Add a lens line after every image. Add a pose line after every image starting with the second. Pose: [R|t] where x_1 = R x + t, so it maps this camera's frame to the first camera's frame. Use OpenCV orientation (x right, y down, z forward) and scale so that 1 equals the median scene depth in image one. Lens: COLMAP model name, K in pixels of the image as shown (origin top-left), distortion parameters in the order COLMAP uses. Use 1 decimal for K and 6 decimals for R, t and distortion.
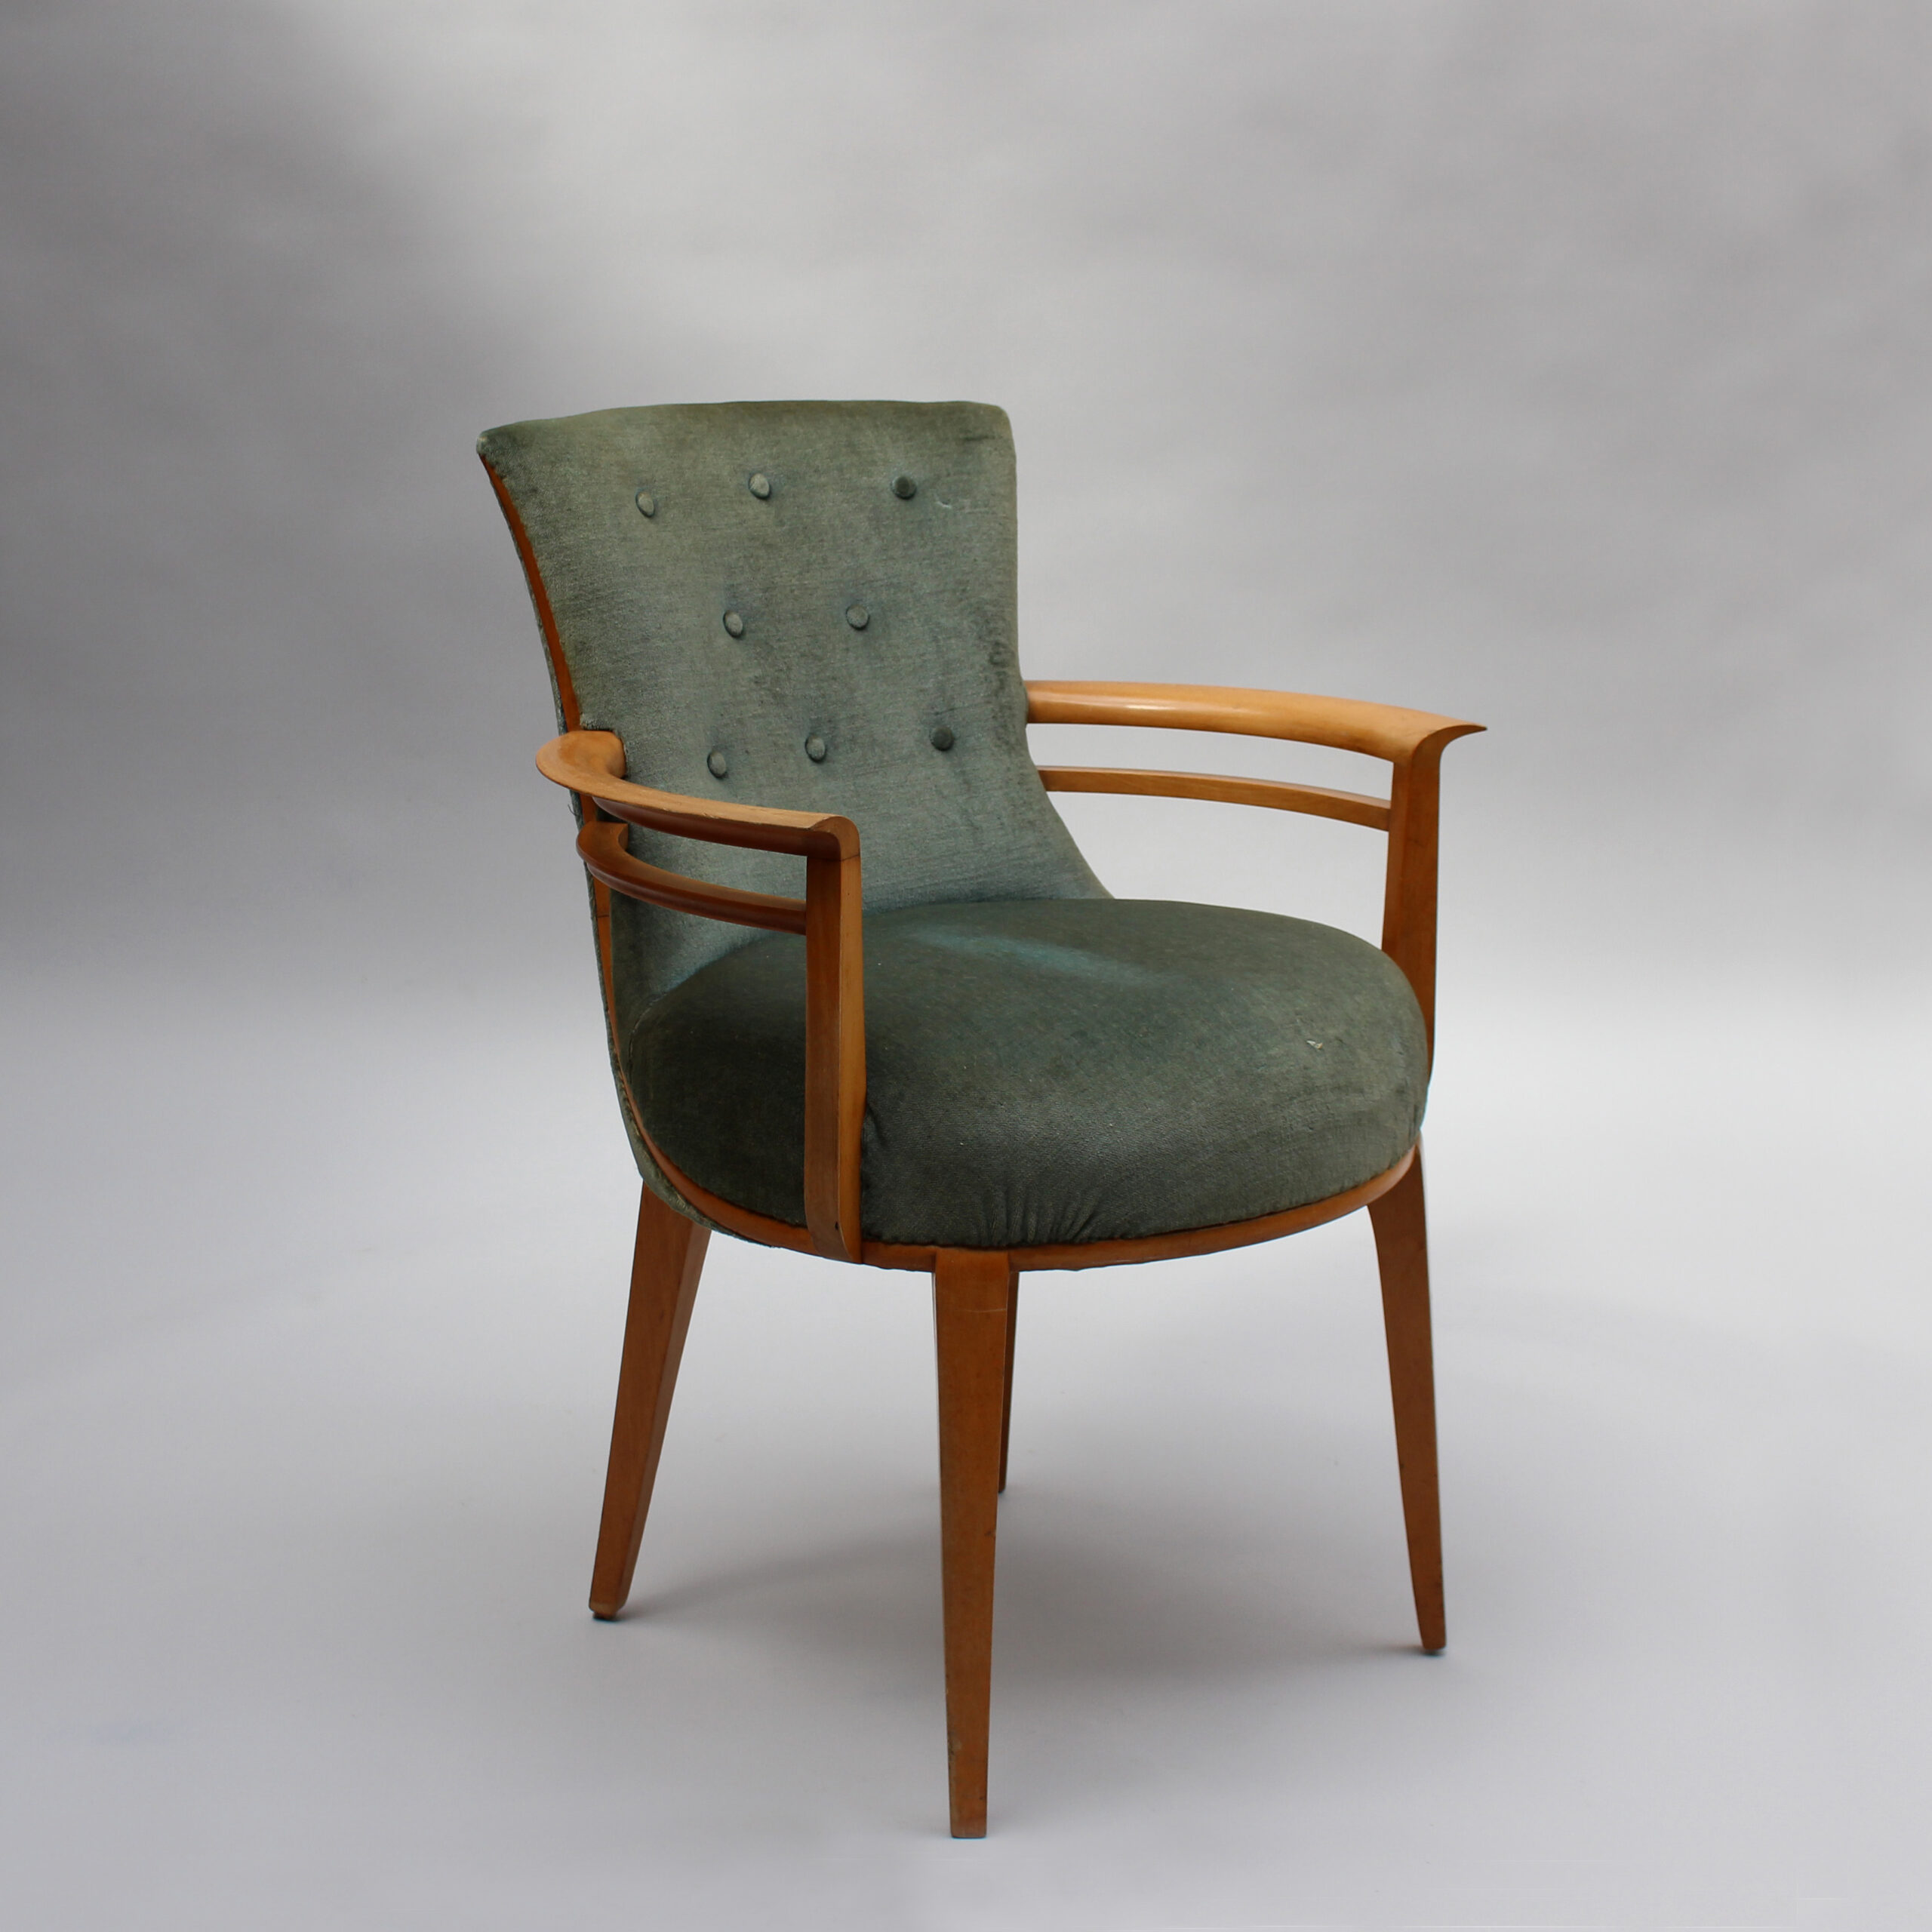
lens RADIAL K [[3351.1, 0, 921.6], [0, 3351.1, 936.7], [0, 0, 1]] dist [-0.150273, 0.000000]
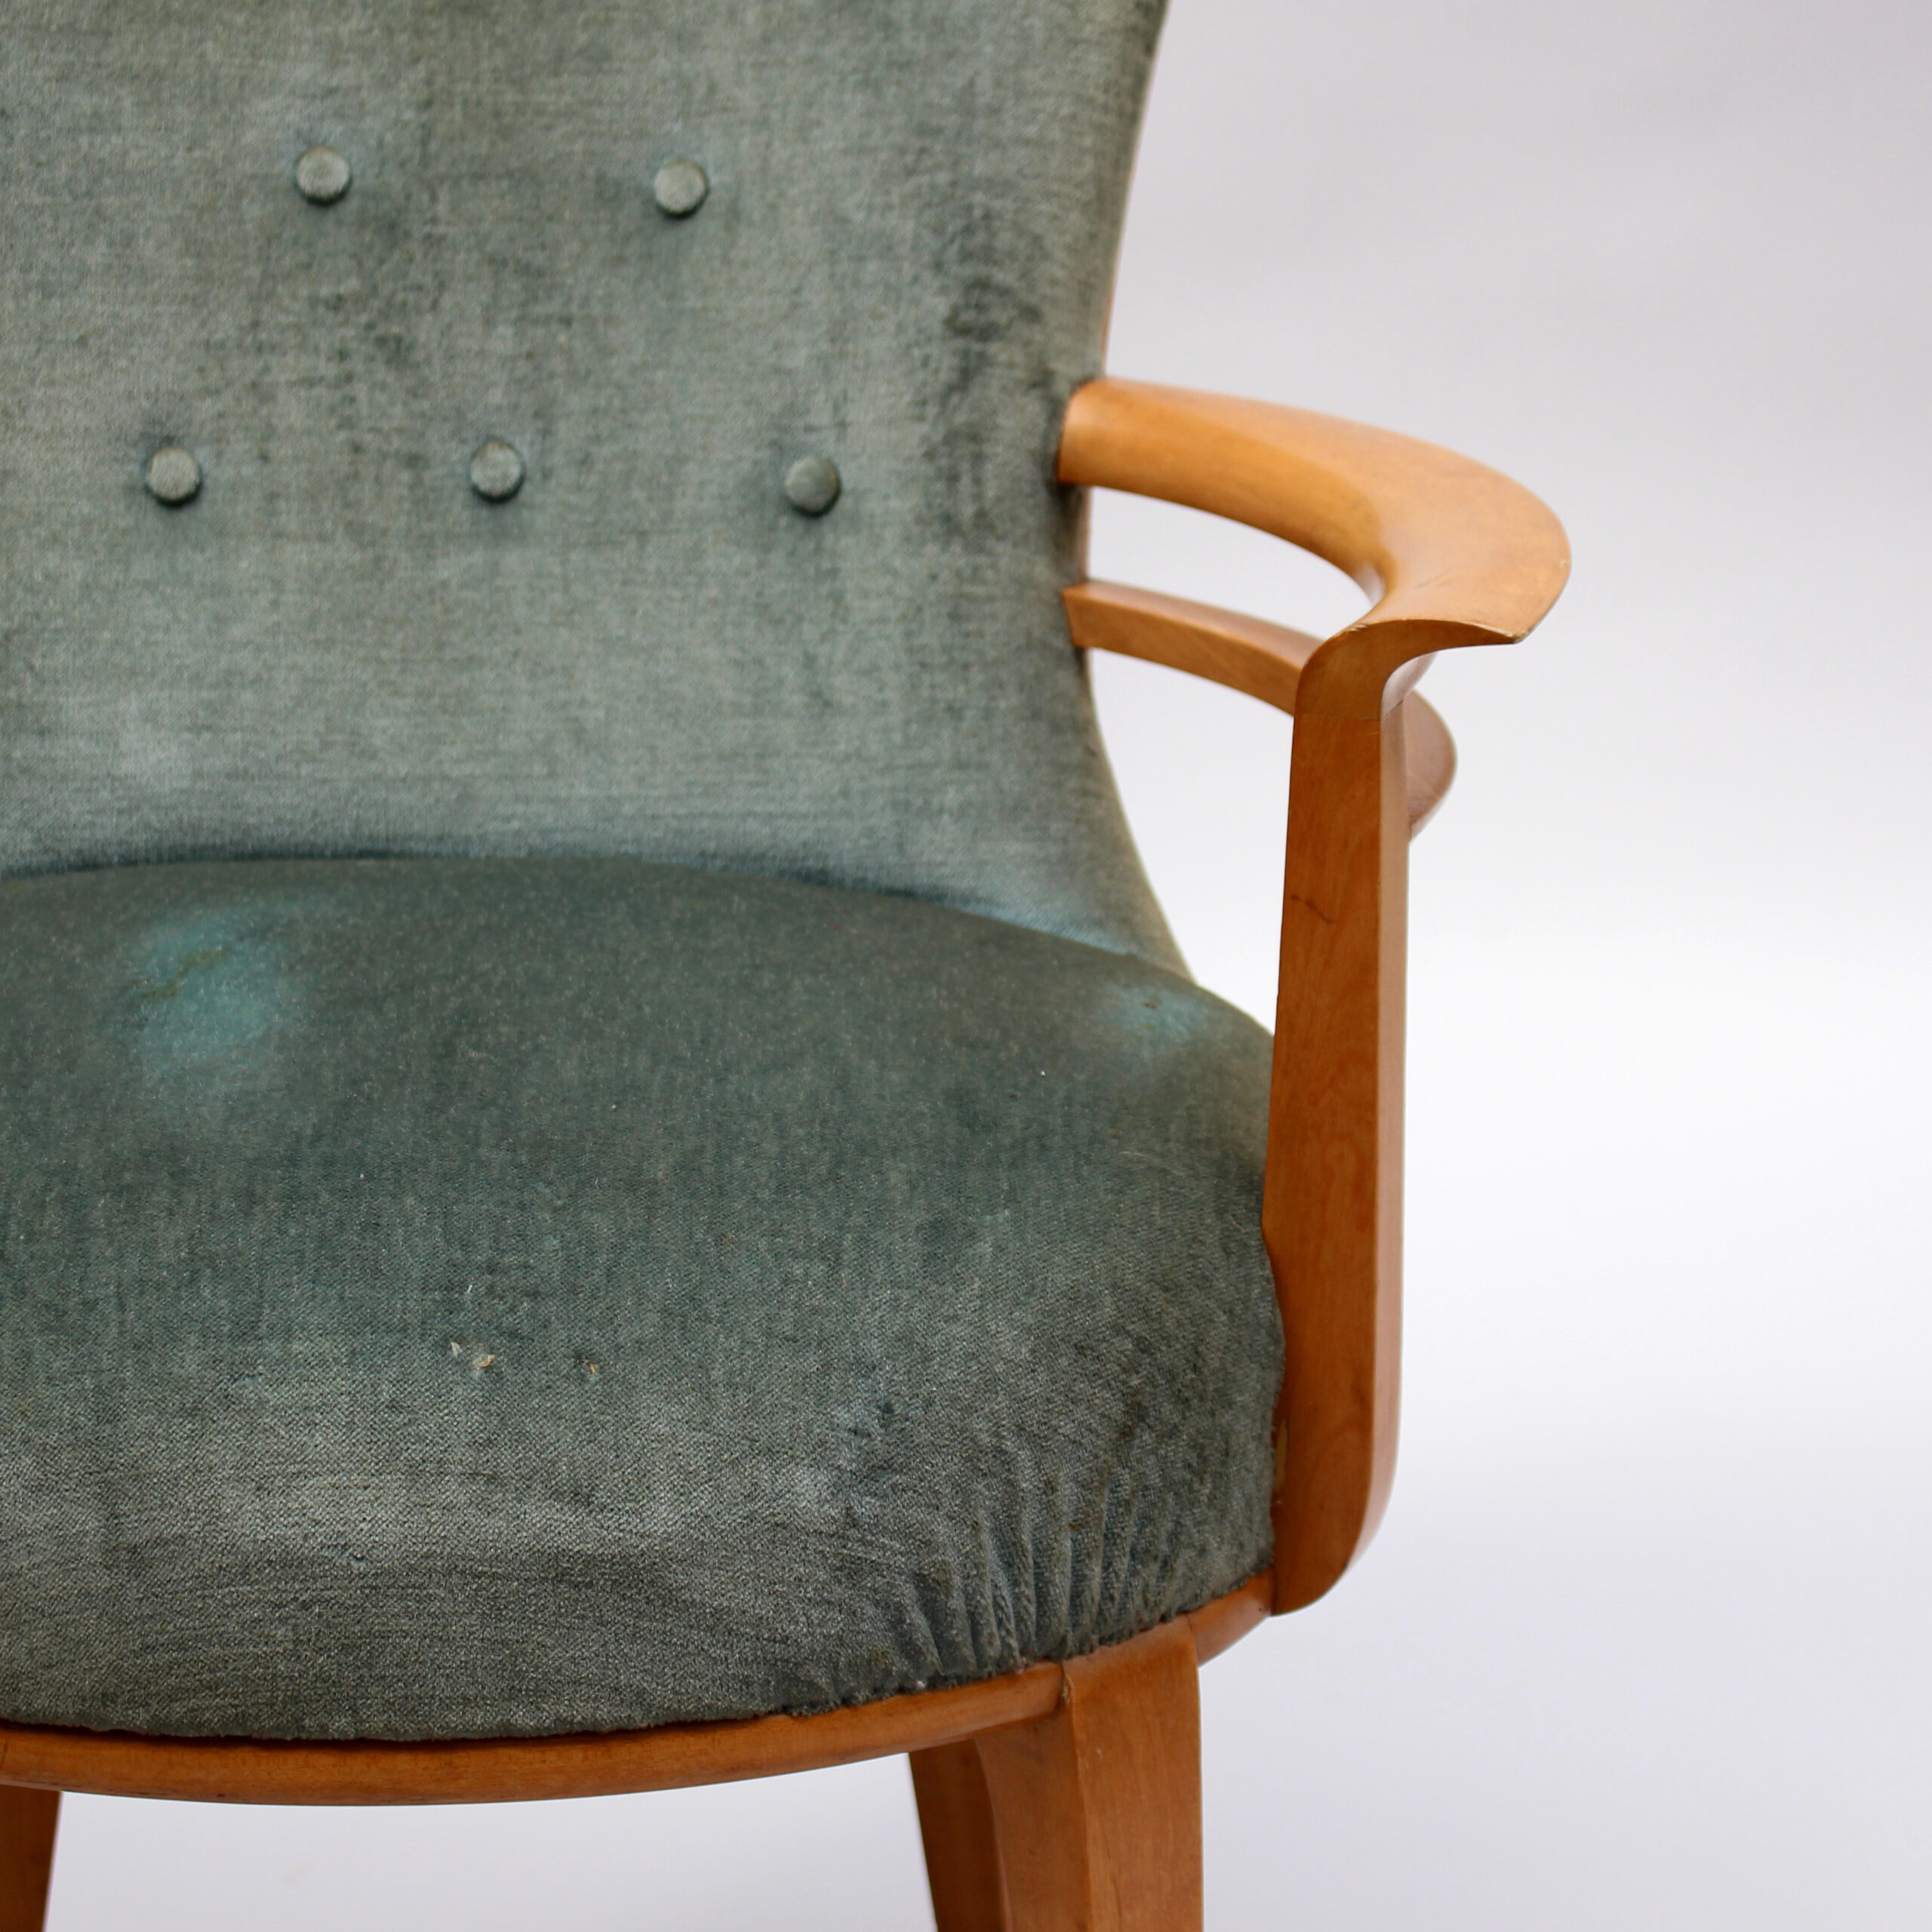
lens RADIAL K [[5566.9, 0, 958.5], [0, 5566.9, 1002.2], [0, 0, 1]] dist [-0.012891, 0.000000]
pose [[0.755978, 0.185778, -0.627681, 0.506618], [-0.144422, 0.982589, 0.116880, -0.084075], [0.638467, 0.002293, 0.769646, 0.475142]]
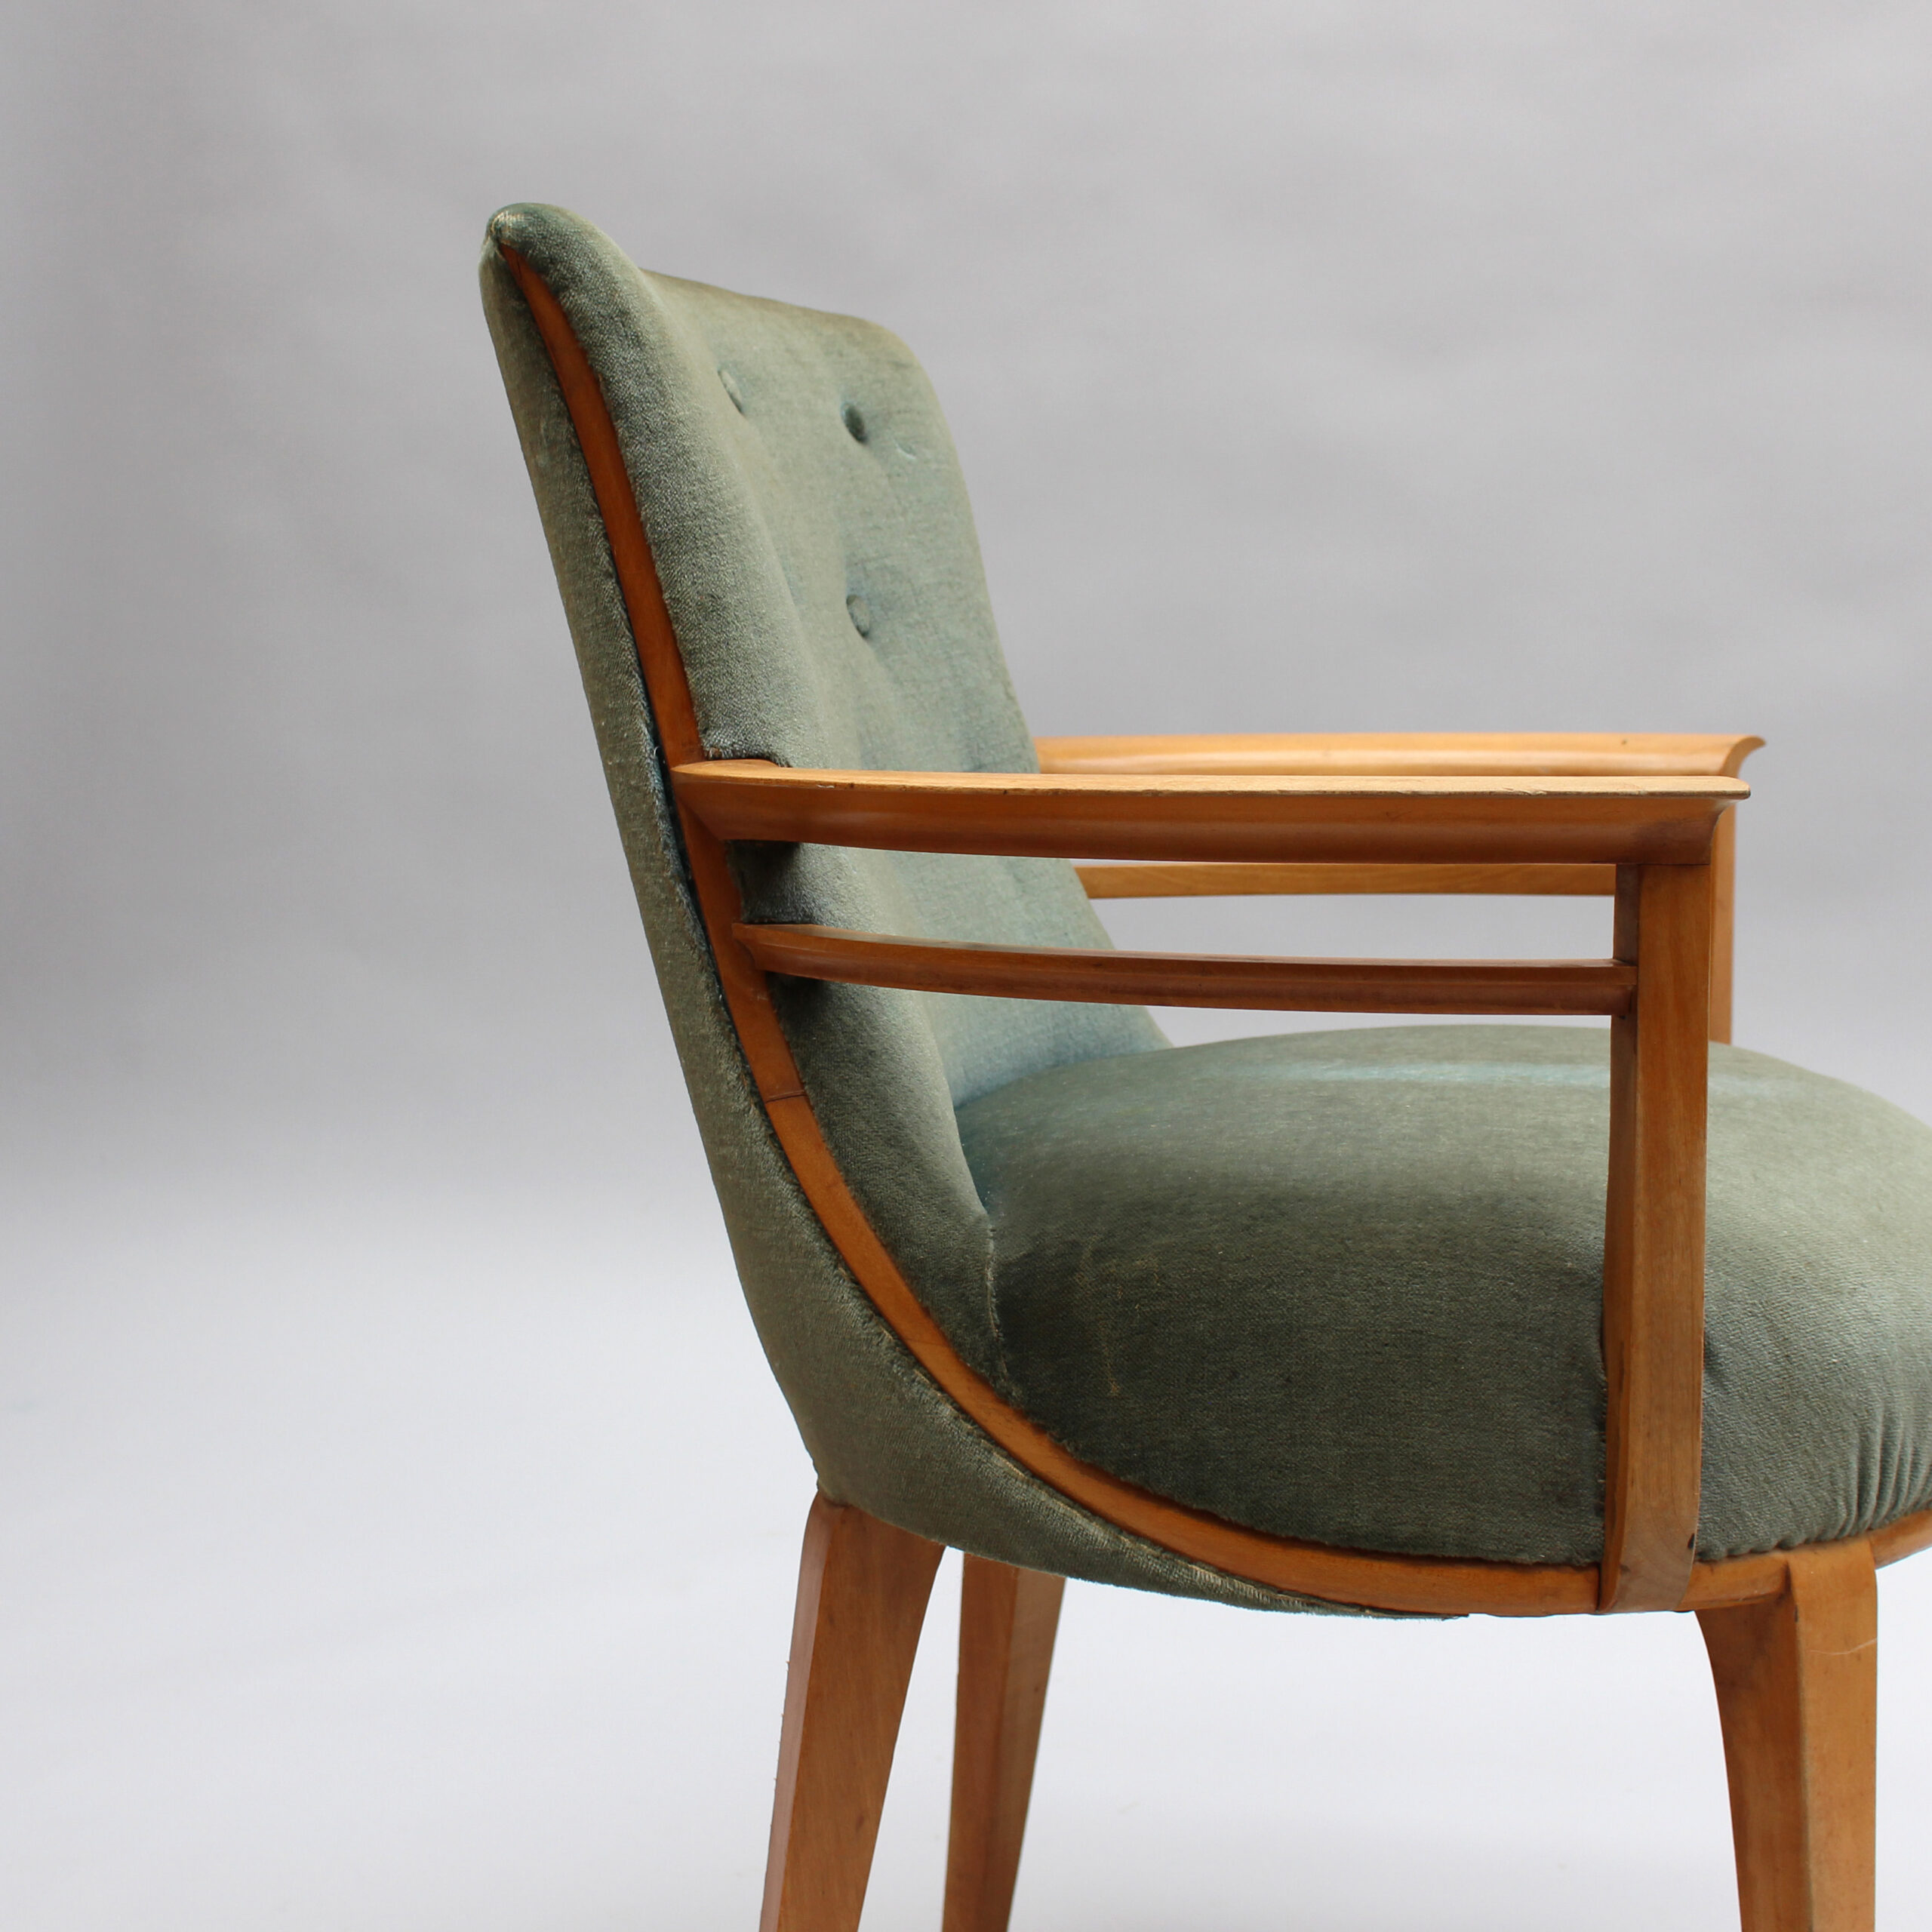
lens RADIAL K [[3178.8, 0, 984.2], [0, 3178.8, 987.2], [0, 0, 1]] dist [-0.111930, 0.000000]
pose [[0.816688, -0.061586, 0.573784, -0.349834], [0.123047, 0.990008, -0.068878, 0.015028], [-0.563808, 0.126854, 0.816105, 0.539059]]
